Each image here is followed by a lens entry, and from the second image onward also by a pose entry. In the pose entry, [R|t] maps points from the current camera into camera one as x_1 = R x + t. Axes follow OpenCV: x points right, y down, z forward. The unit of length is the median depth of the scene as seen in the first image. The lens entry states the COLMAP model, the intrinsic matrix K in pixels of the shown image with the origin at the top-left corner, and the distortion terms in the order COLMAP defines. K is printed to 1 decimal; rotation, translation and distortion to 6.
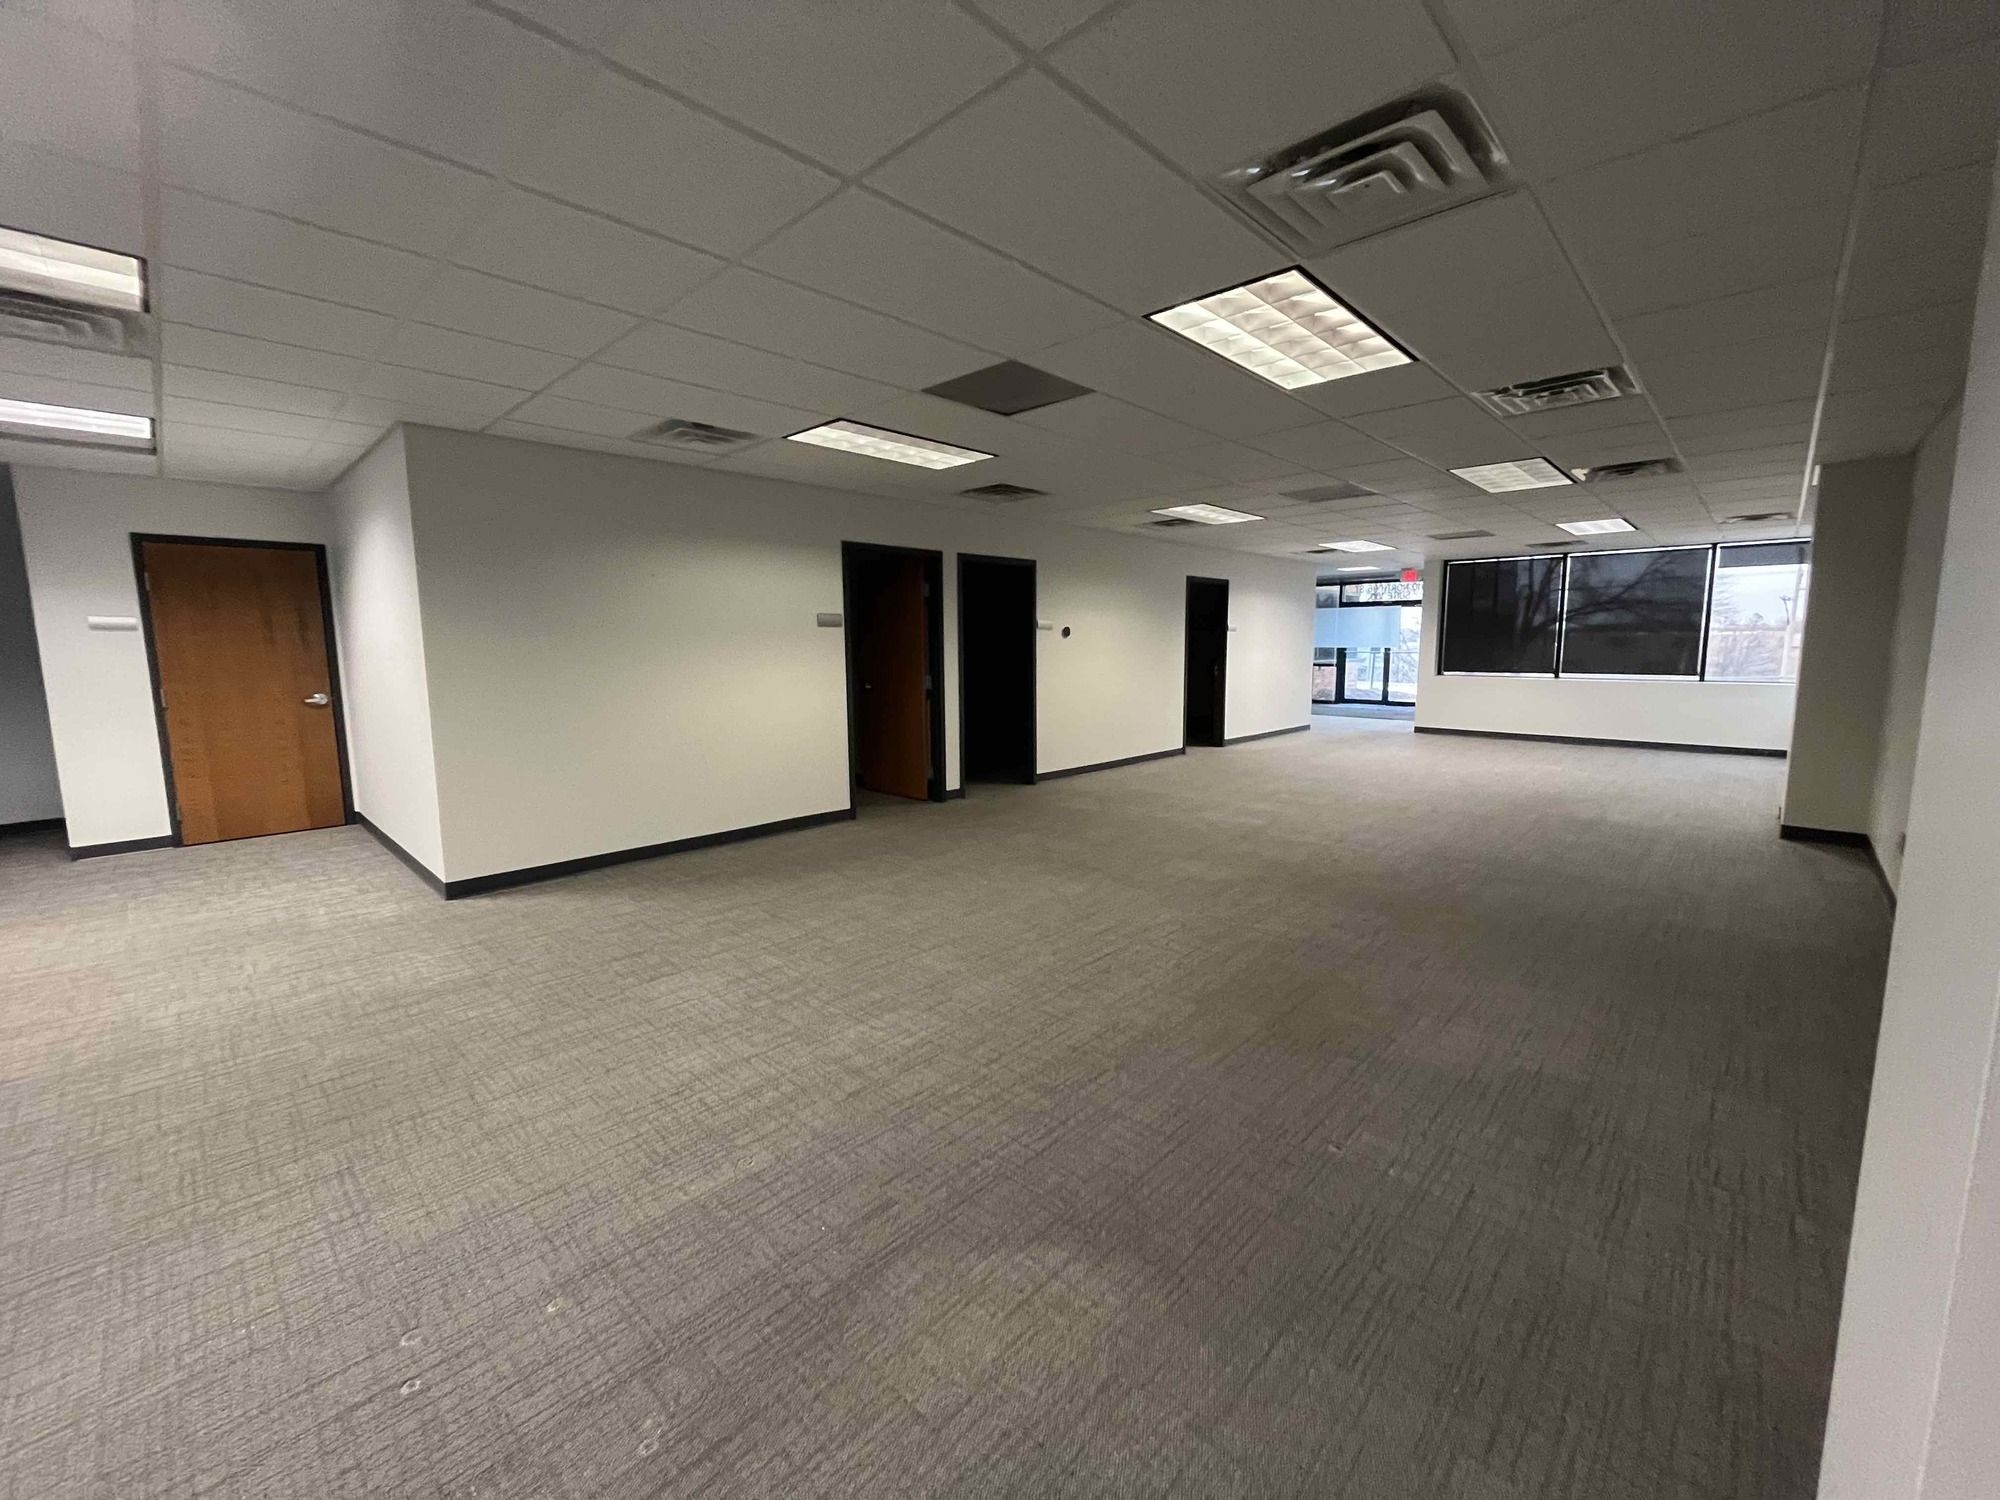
lens RADIAL K [[803.8, 0, 1013.5], [0, 803.8, 744.7], [0, 0, 1]] dist [-0.002030, -0.000661]
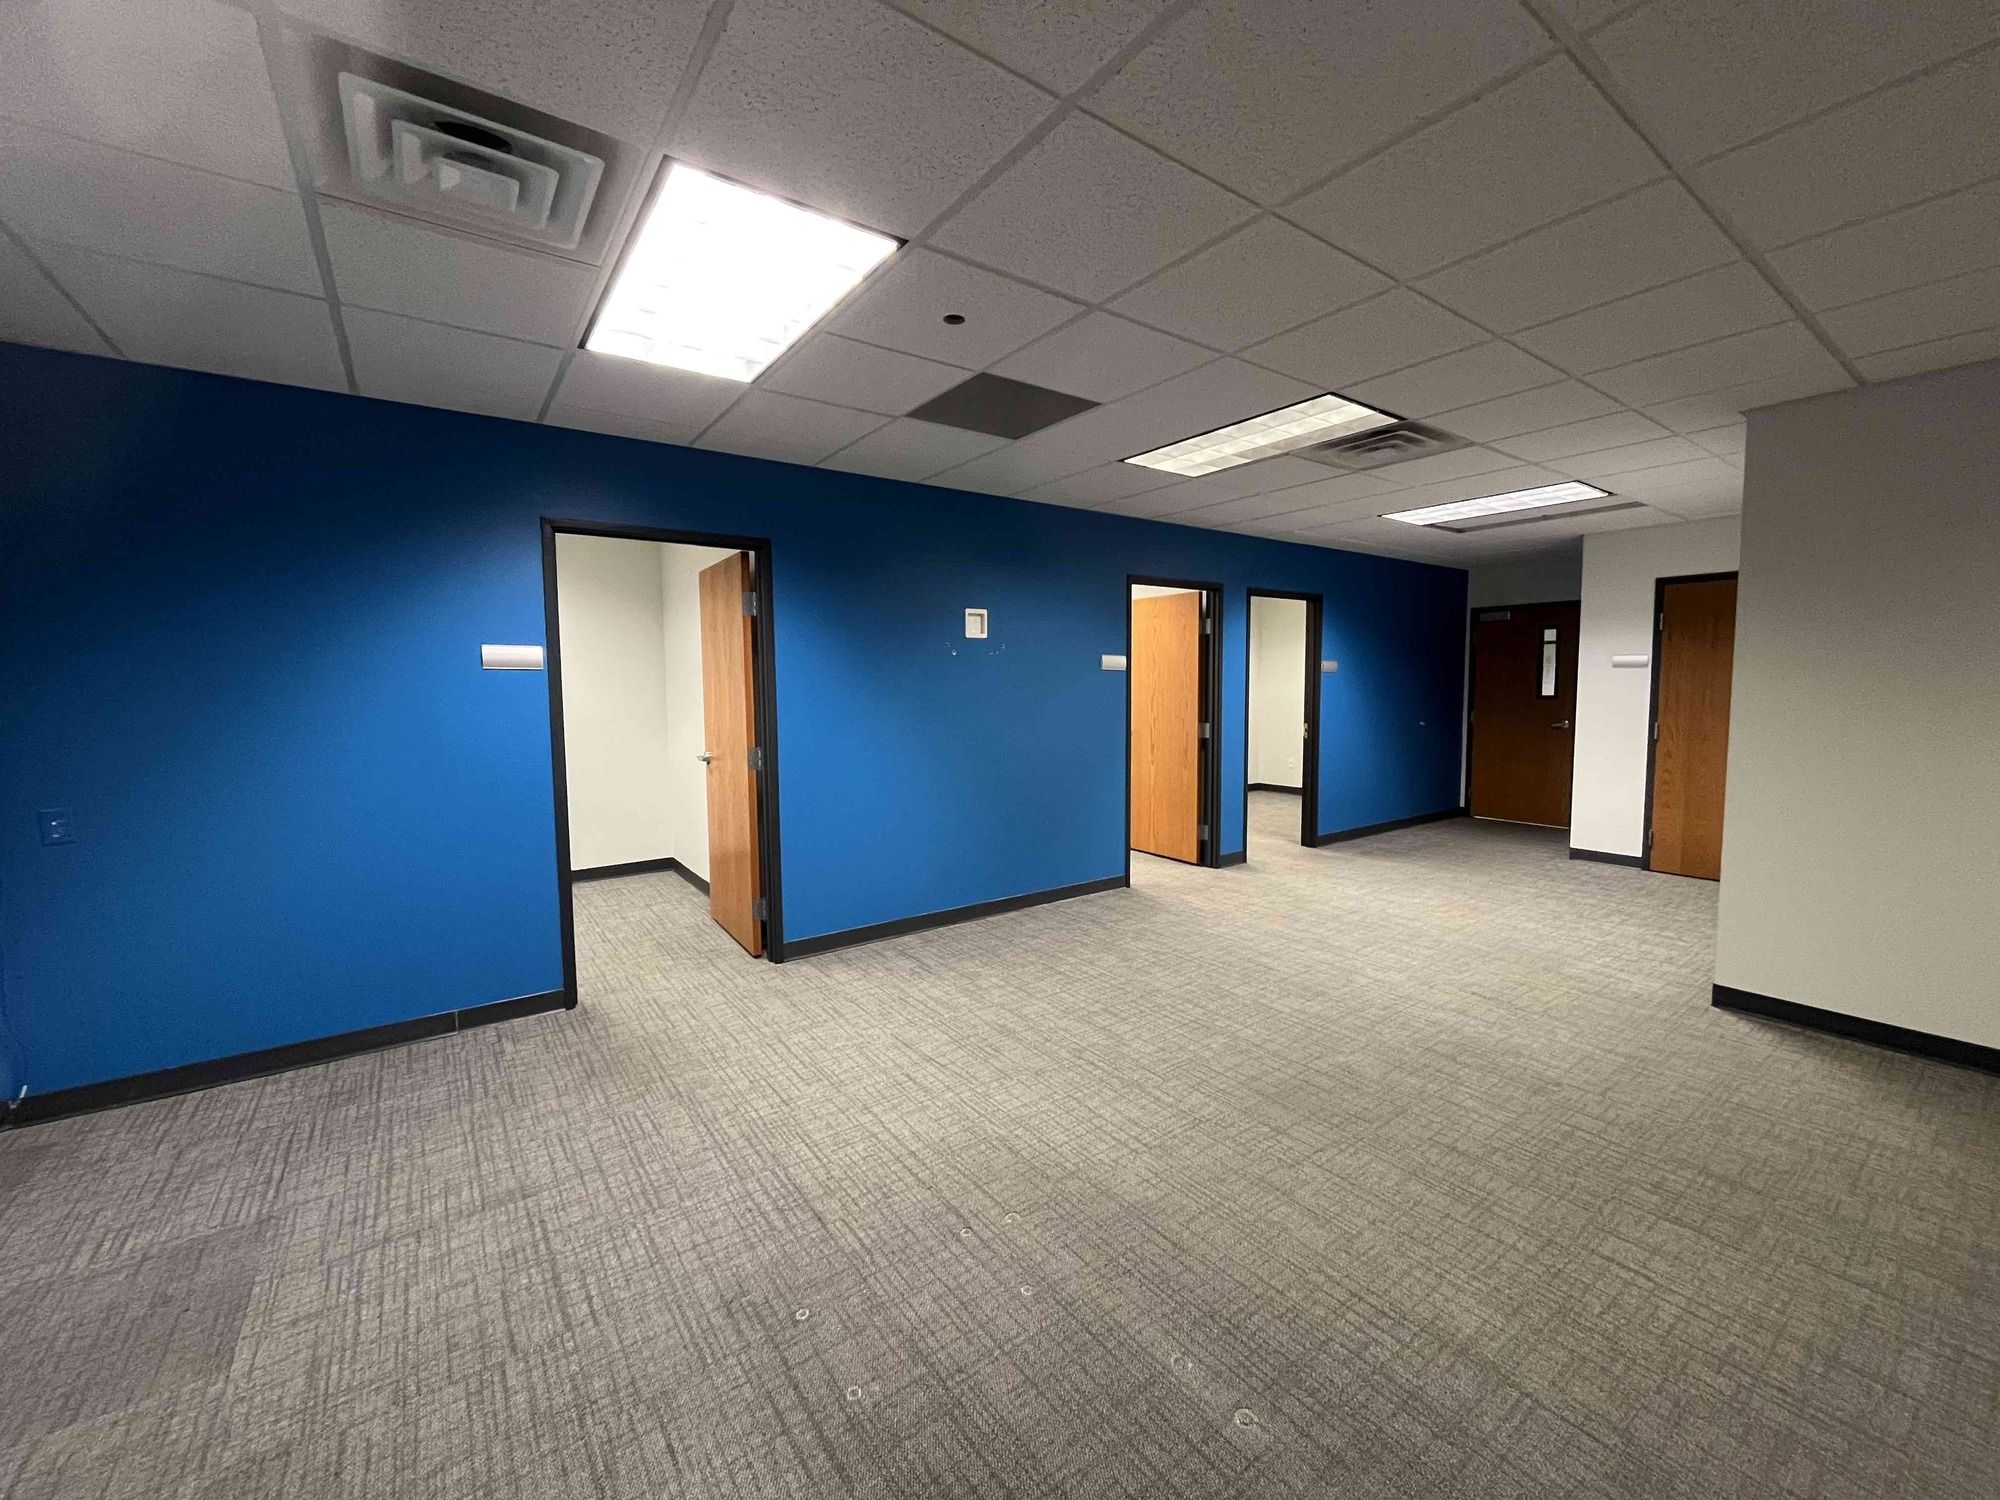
lens RADIAL K [[801.8, 0, 1004.2], [0, 801.8, 744.9], [0, 0, 1]] dist [0.009898, -0.000162]
pose [[-0.183224, 0.084405, -0.979441, 0.145652], [-0.115844, 0.987512, 0.106772, -0.051295], [0.976222, 0.133026, -0.171158, 0.331884]]
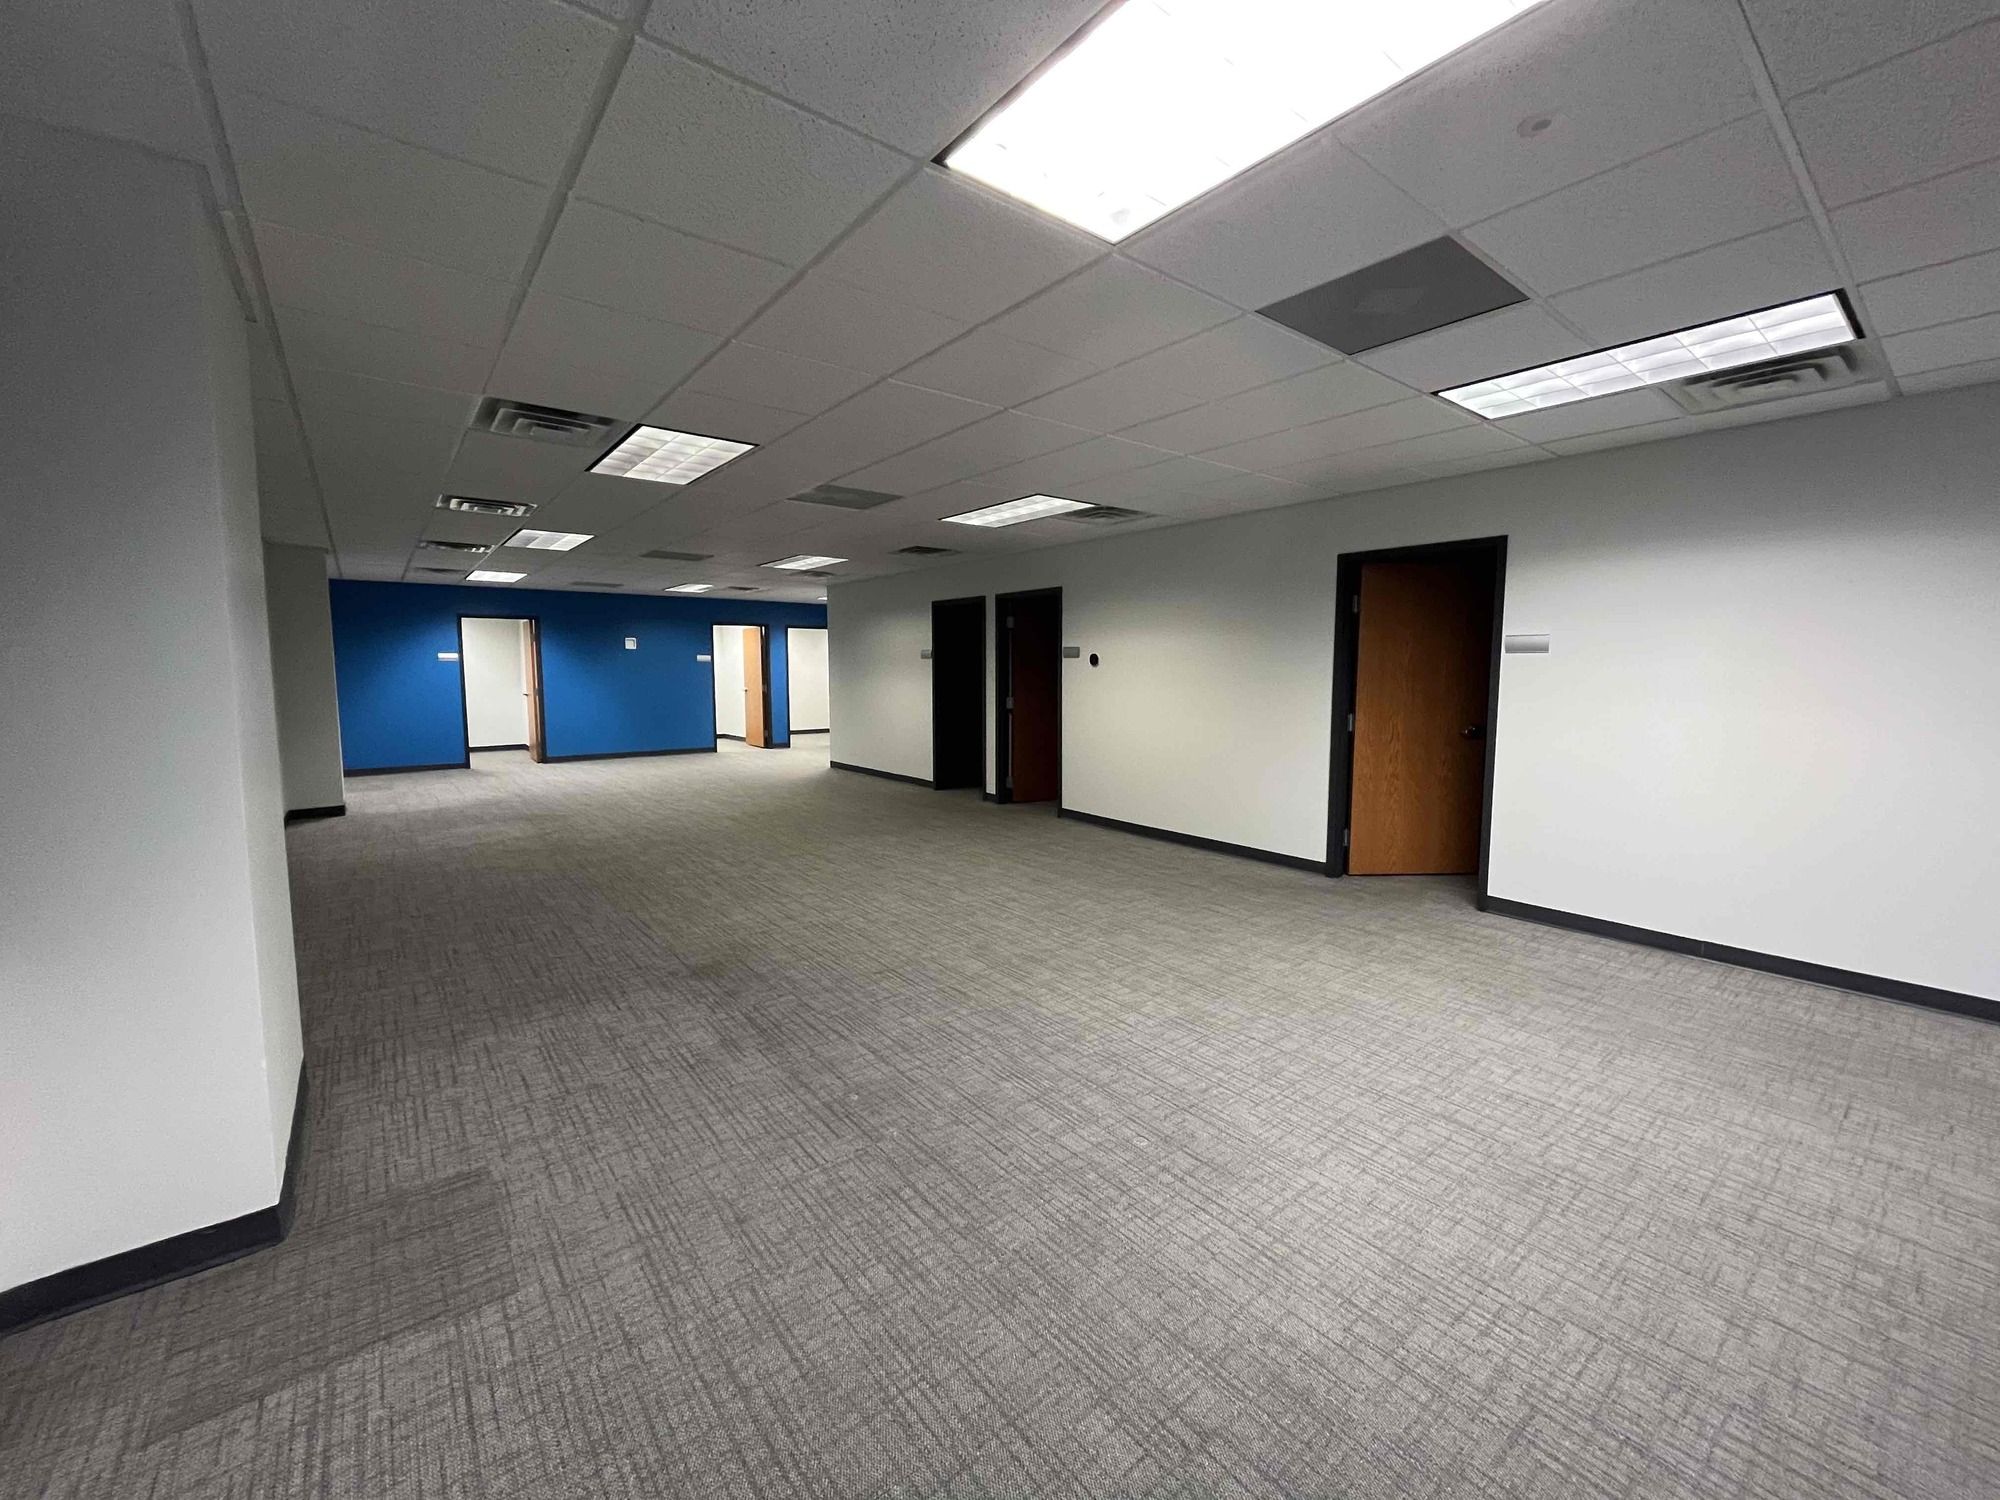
lens RADIAL K [[799.4, 0, 1002.2], [0, 799.4, 747.3], [0, 0, 1]] dist [-0.001899, -0.000442]
pose [[-0.136902, 0.105611, -0.984939, 1.262277], [-0.125055, 0.984503, 0.122946, -0.187528], [0.982659, 0.140003, -0.121573, 1.353993]]
